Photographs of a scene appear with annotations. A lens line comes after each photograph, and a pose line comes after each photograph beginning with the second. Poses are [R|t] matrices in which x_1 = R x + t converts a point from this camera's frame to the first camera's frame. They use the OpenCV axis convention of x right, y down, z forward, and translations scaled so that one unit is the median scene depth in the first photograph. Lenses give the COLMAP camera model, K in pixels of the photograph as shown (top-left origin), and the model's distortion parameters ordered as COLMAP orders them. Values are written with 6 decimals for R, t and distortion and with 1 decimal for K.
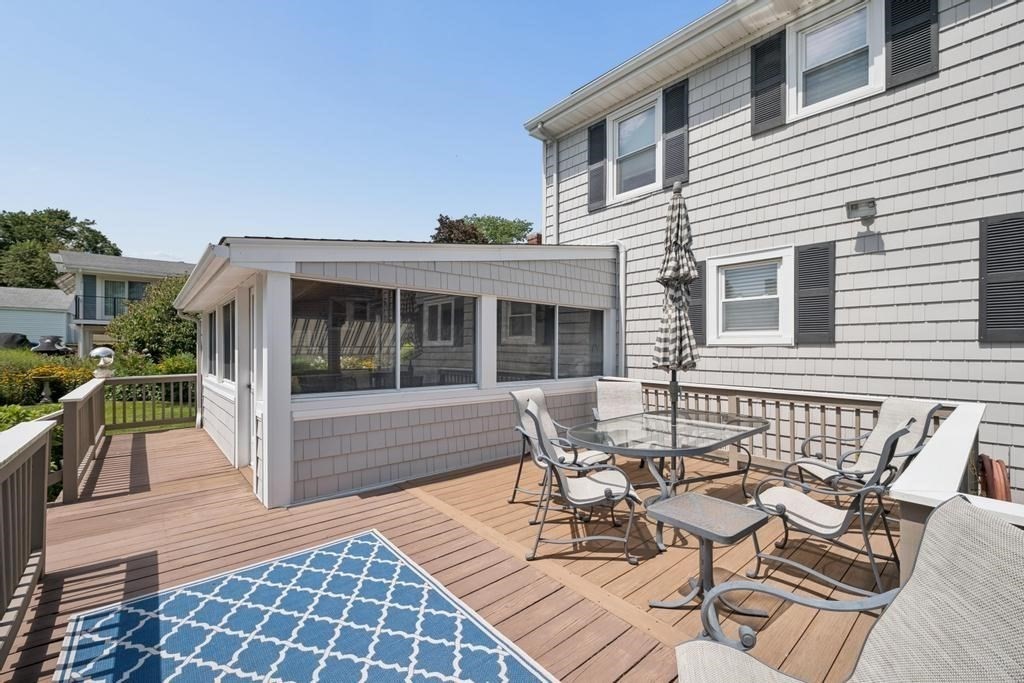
lens RADIAL K [[419.2, 0, 510.0], [0, 419.2, 339.0], [0, 0, 1]] dist [0.000159, -0.000414]
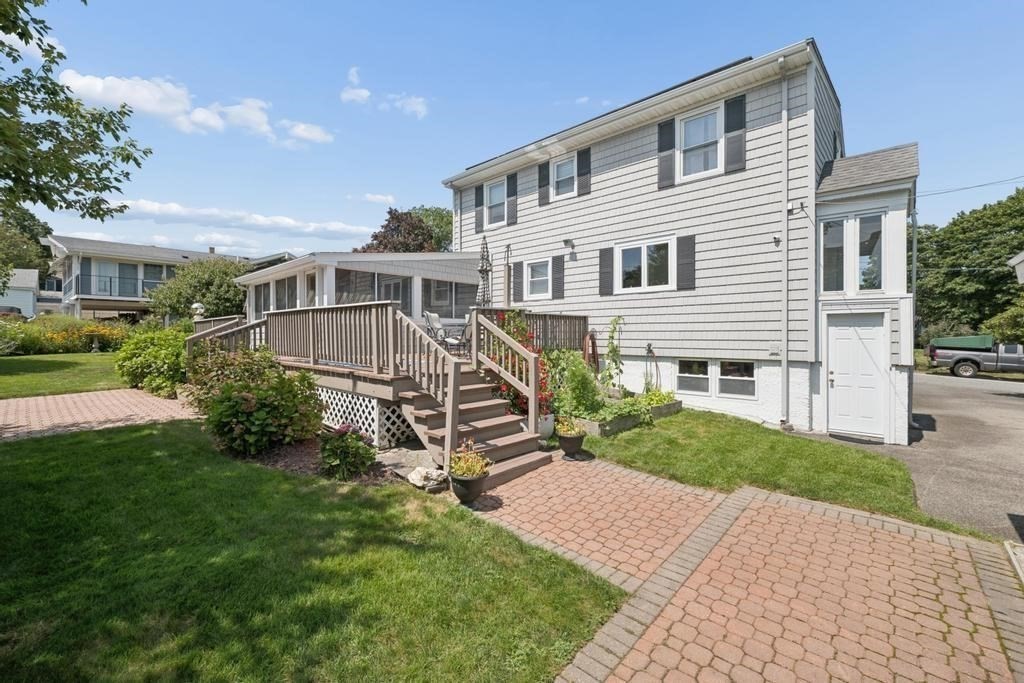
lens RADIAL K [[419.9, 0, 512.3], [0, 419.9, 332.0], [0, 0, 1]] dist [-0.001875, -0.000277]
pose [[0.992536, -0.003115, 0.121909, 0.132808], [0.001022, 0.999851, 0.017229, 0.118902], [-0.121945, -0.016975, 0.992392, -0.970773]]
